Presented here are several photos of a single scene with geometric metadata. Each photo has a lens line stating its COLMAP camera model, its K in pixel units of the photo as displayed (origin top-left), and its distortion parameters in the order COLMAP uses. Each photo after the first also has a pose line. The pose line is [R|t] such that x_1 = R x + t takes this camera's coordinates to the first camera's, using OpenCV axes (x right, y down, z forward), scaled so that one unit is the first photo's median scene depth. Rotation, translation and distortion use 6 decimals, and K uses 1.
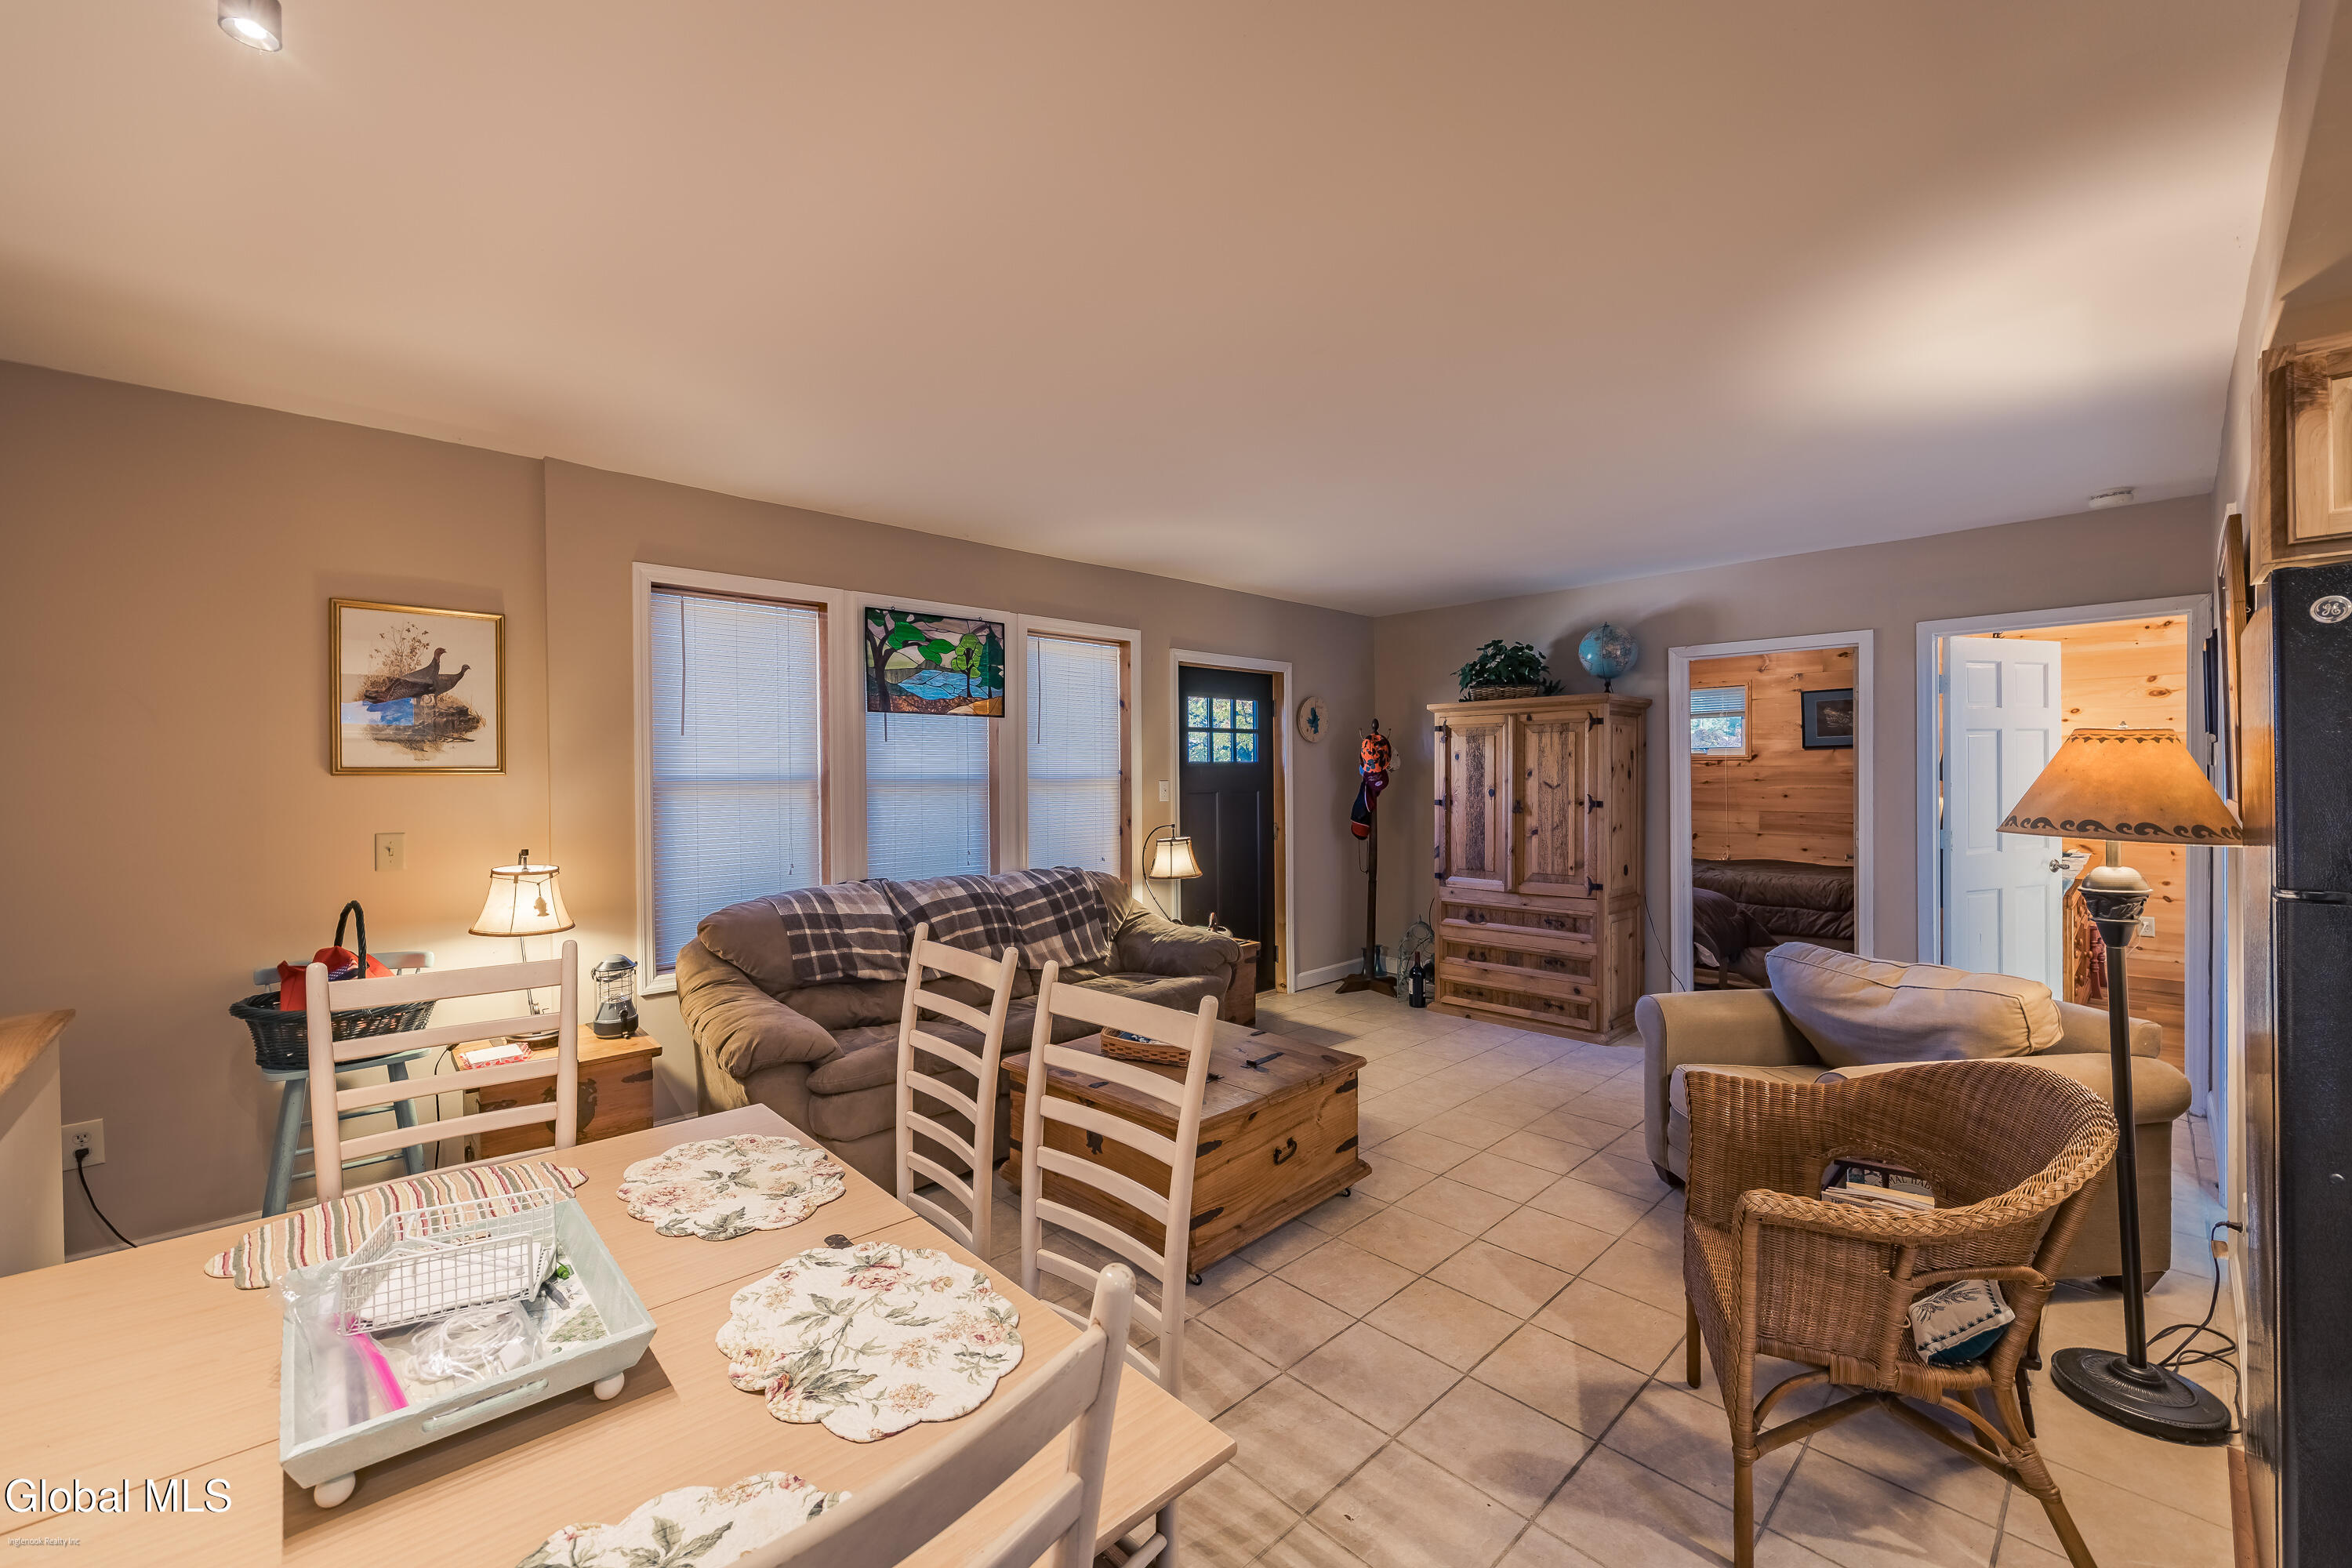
lens RADIAL K [[942.2, 0, 1171.1], [0, 942.2, 783.0], [0, 0, 1]] dist [0.000295, 0.000562]
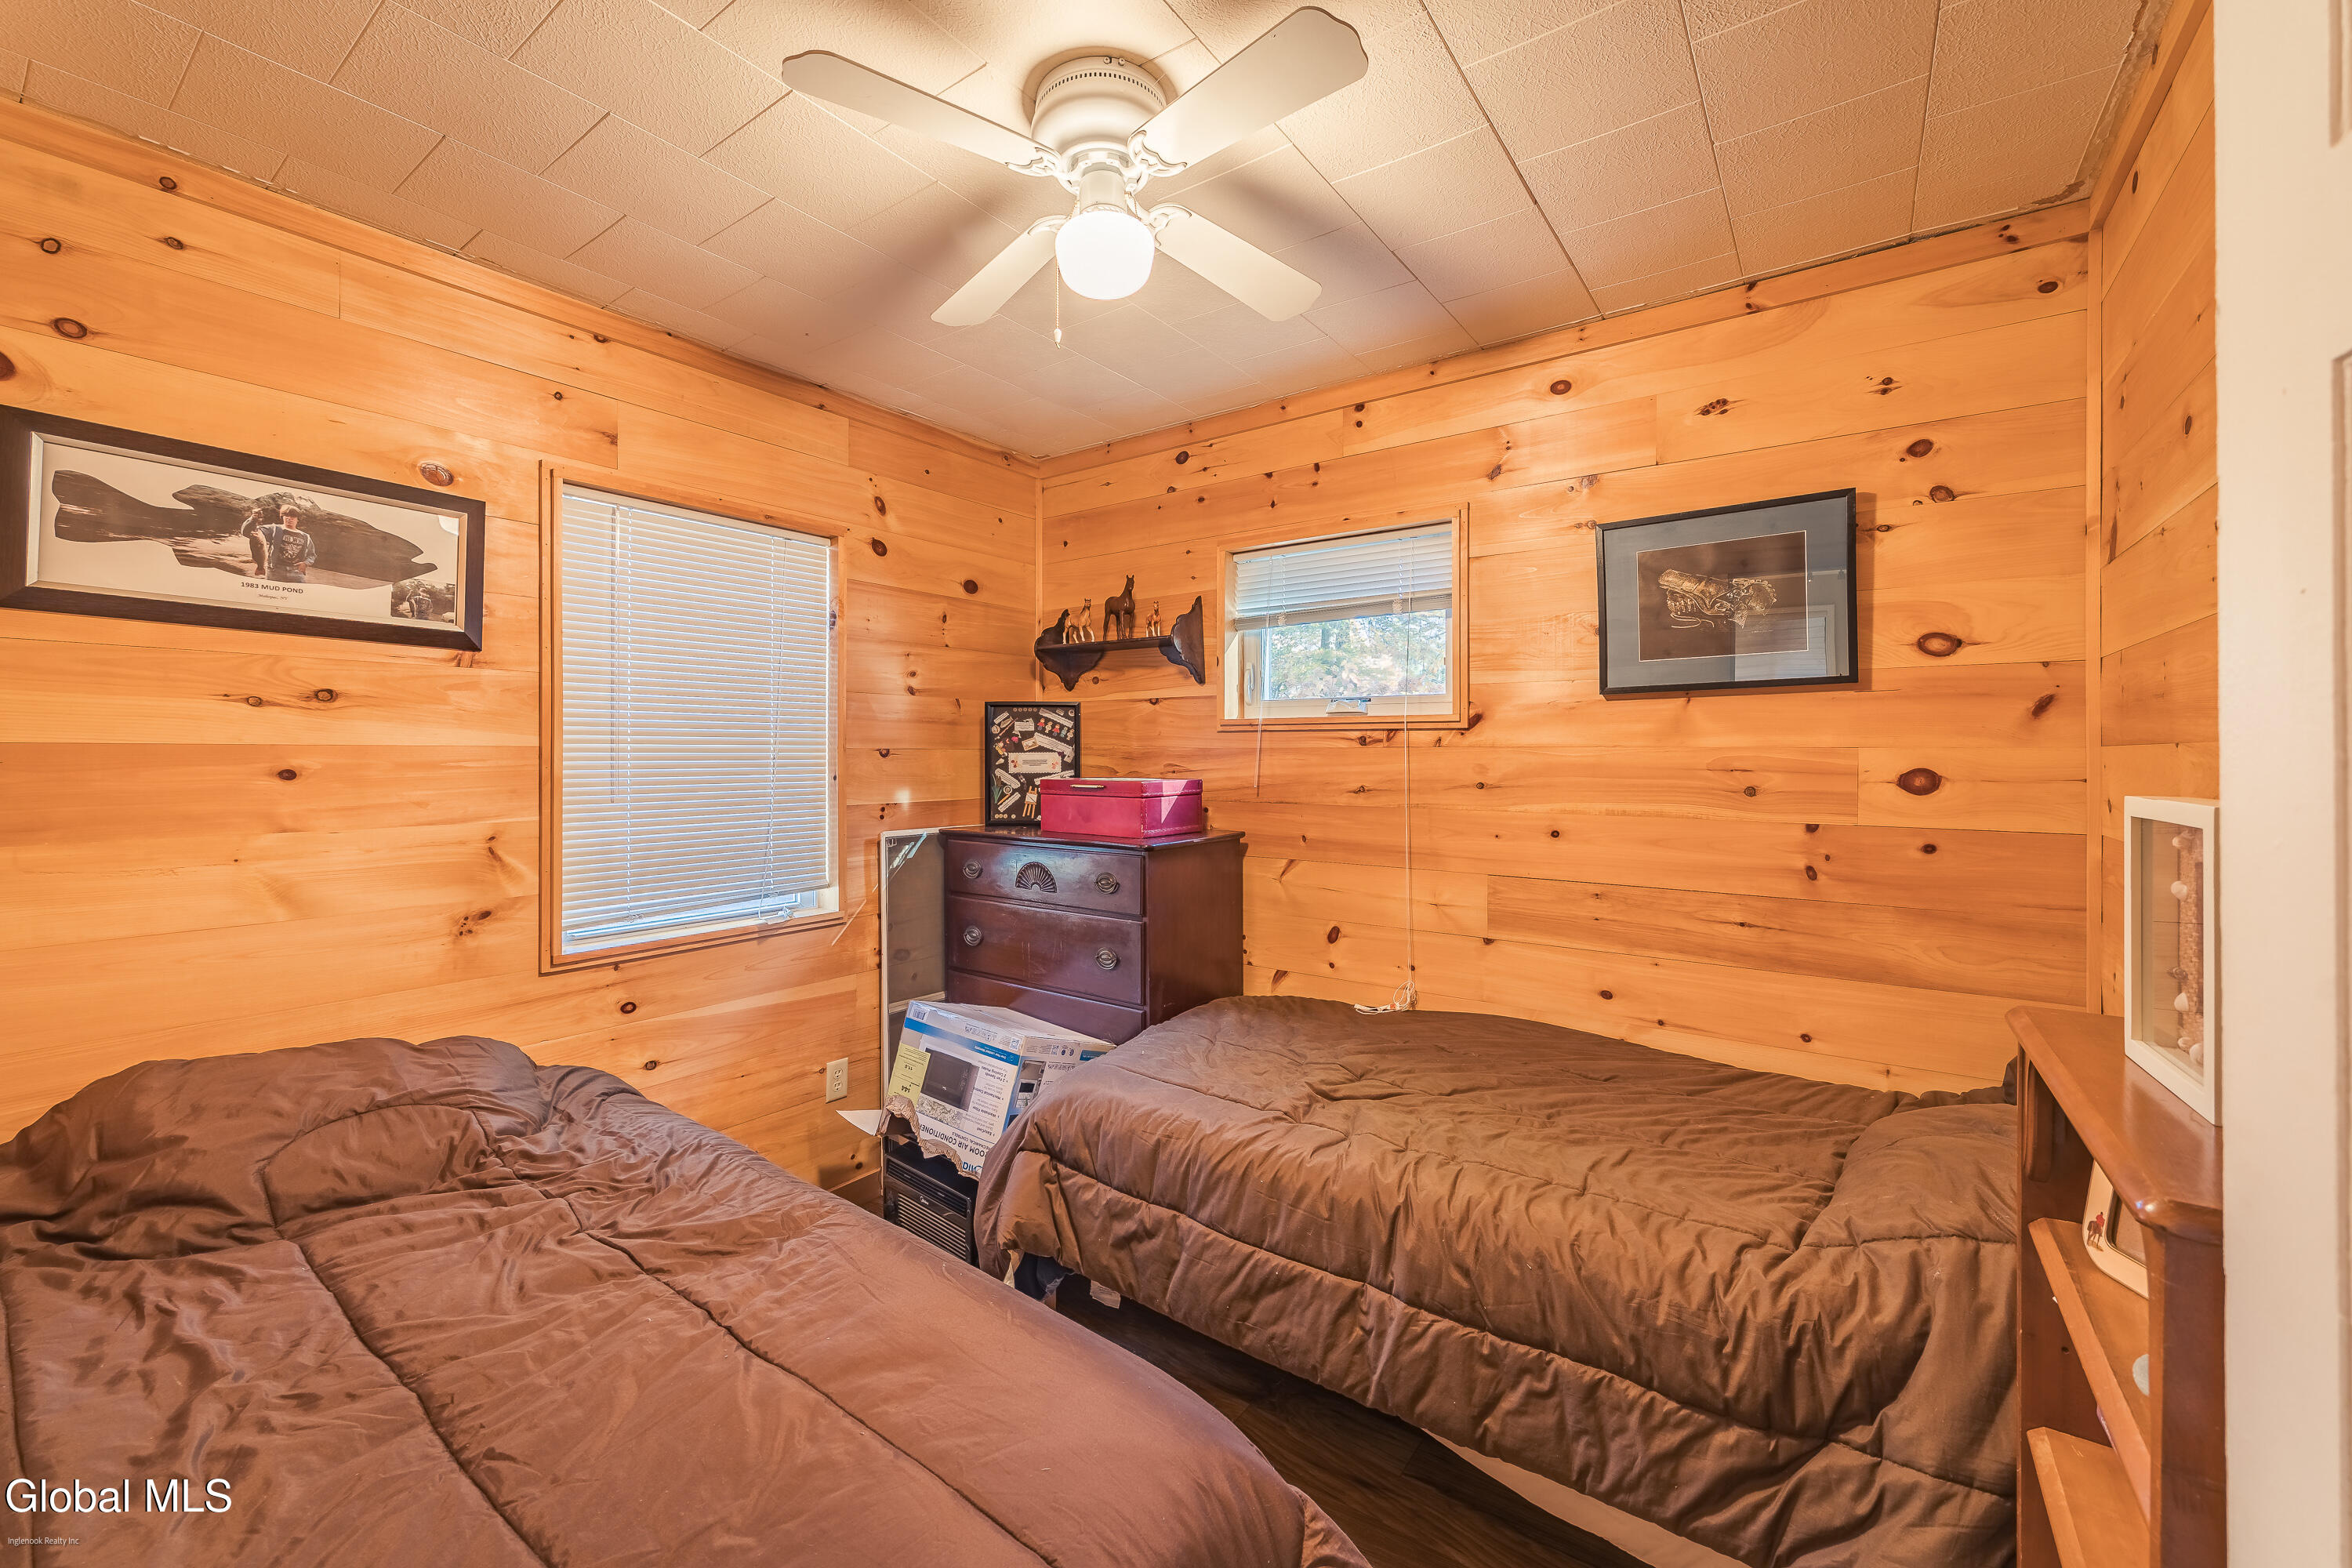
lens RADIAL K [[942.2, 0, 1180.8], [0, 942.2, 758.2], [0, 0, 1]] dist [0.000295, 0.000562]
pose [[0.980021, 0.007000, 0.198770, 0.660066], [-0.005362, 0.999947, -0.008777, -0.014561], [-0.198821, 0.007536, 0.980007, 1.012962]]
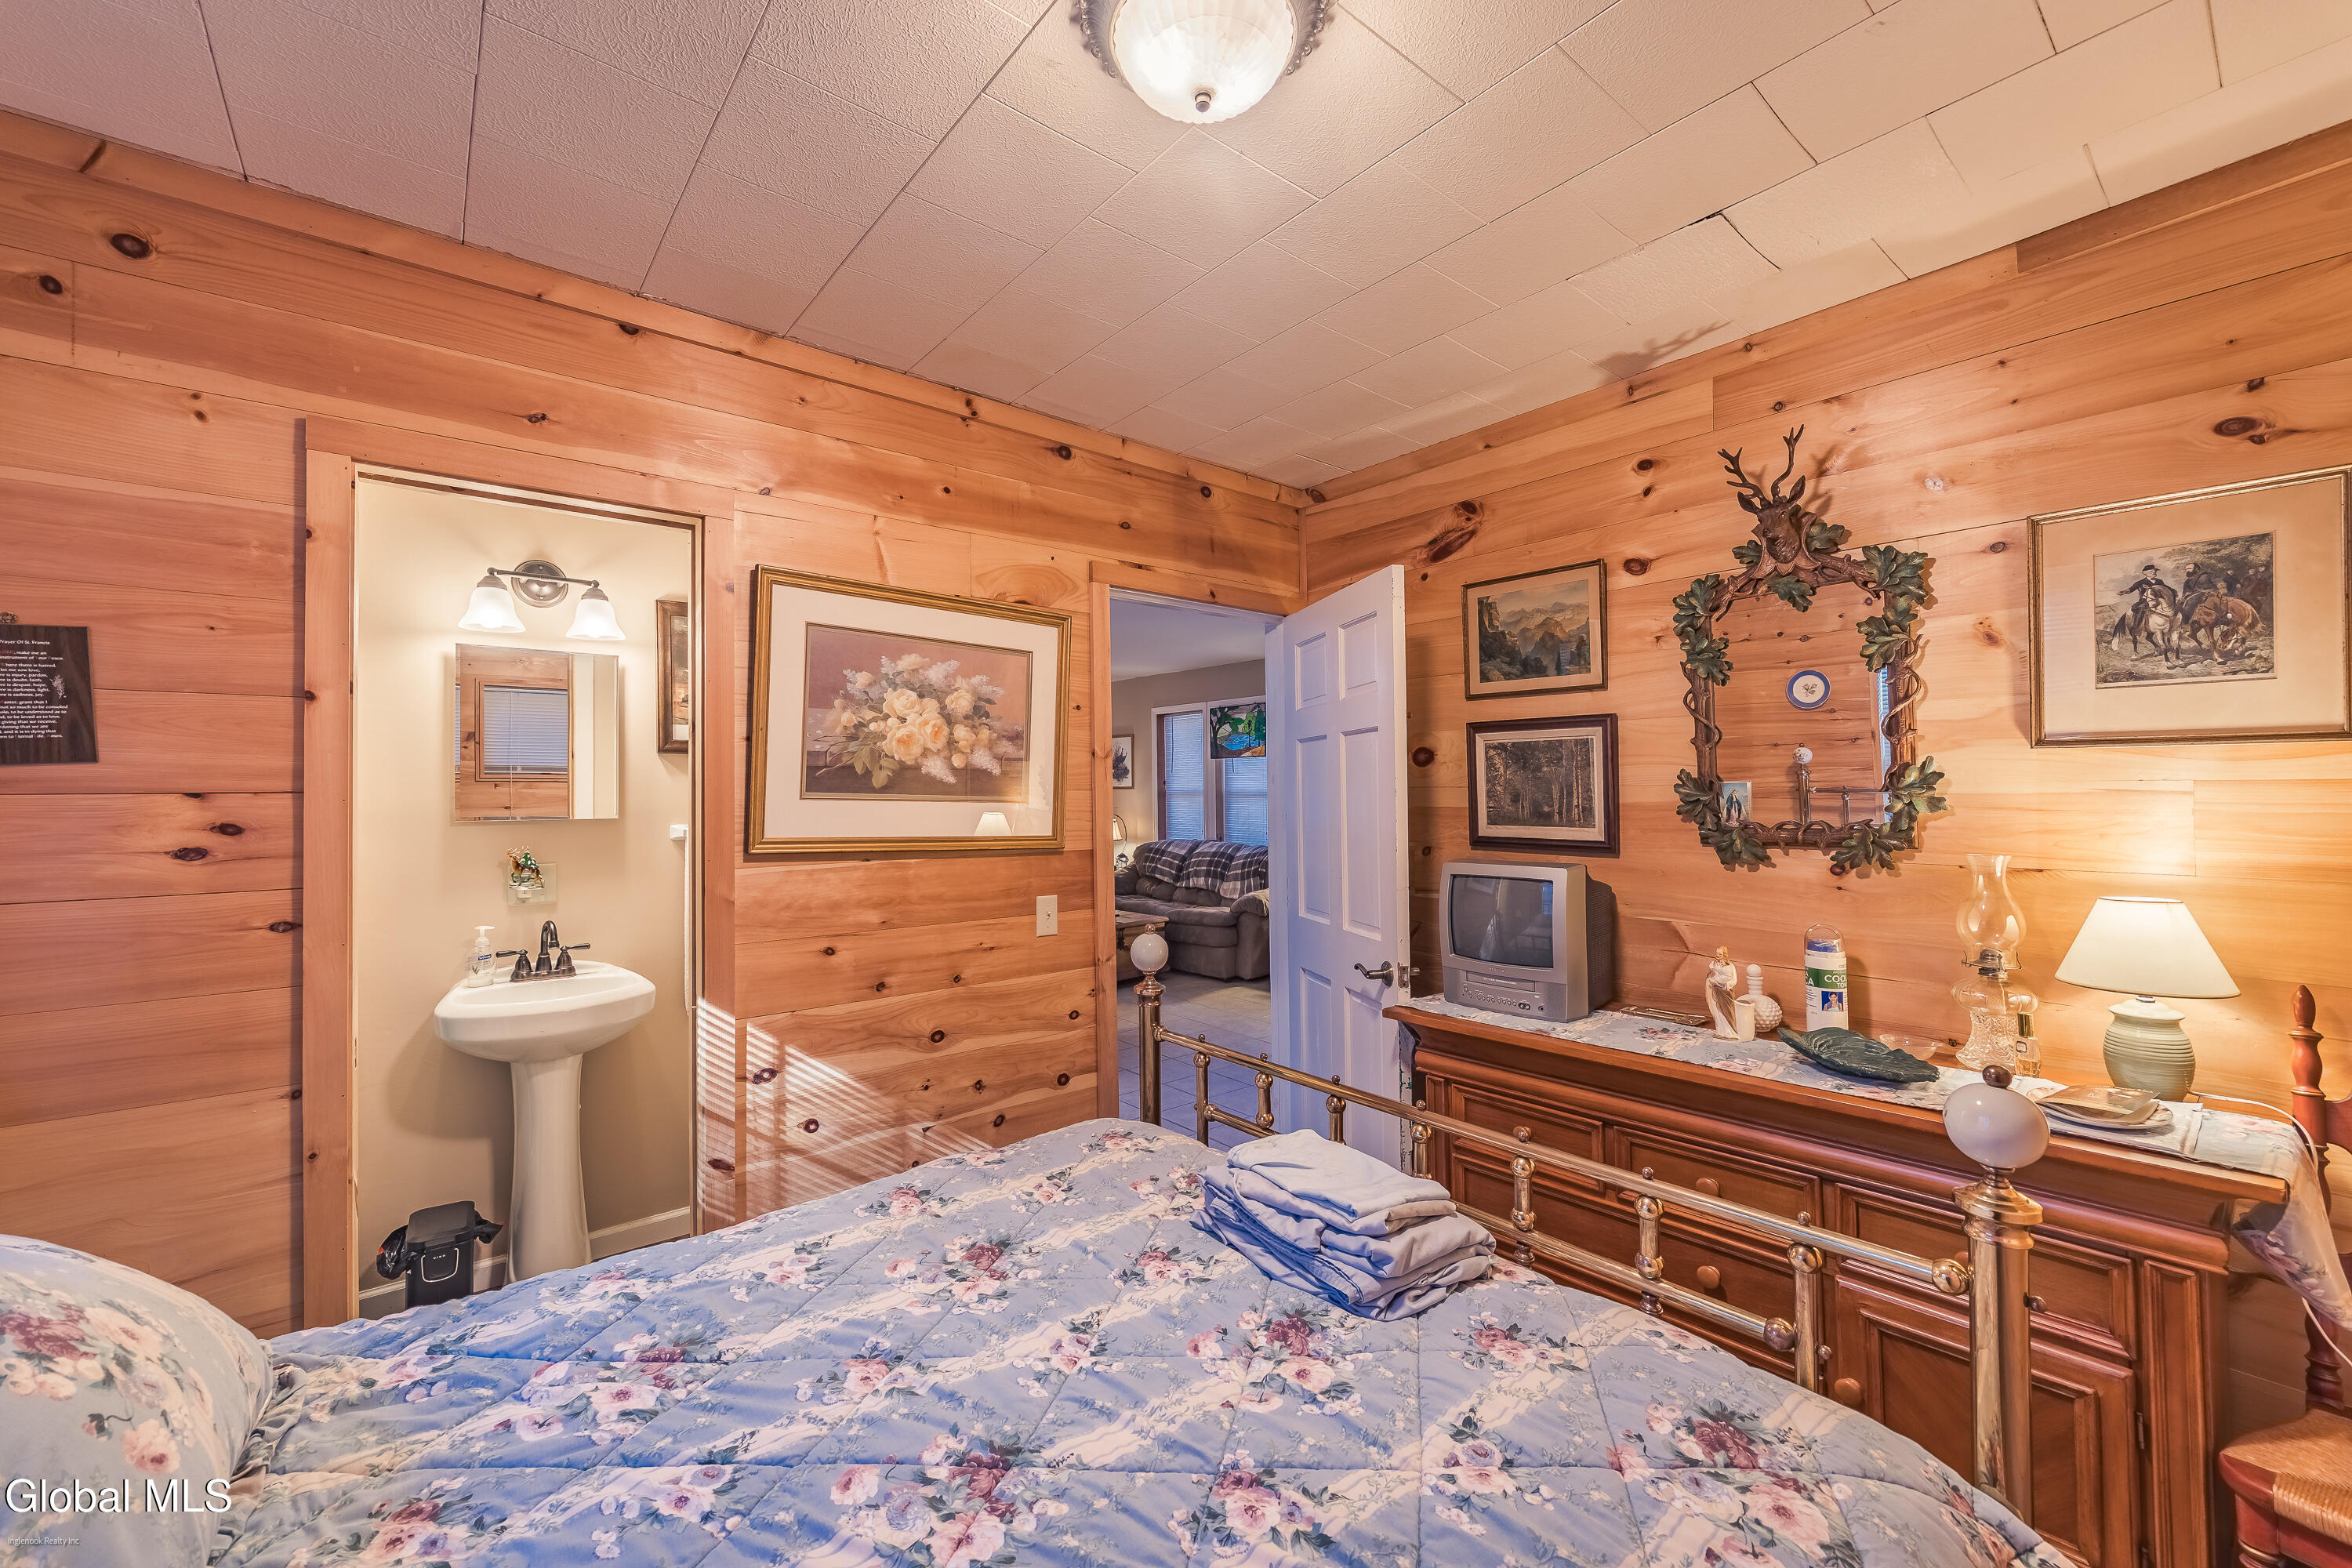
lens RADIAL K [[942.2, 0, 1168.0], [0, 942.2, 778.7], [0, 0, 1]] dist [0.000295, 0.000562]
pose [[-0.062137, -0.007312, -0.998041, 1.442118], [-0.006528, 0.999955, -0.006919, -0.015284], [0.998046, 0.006085, -0.062182, 0.860348]]
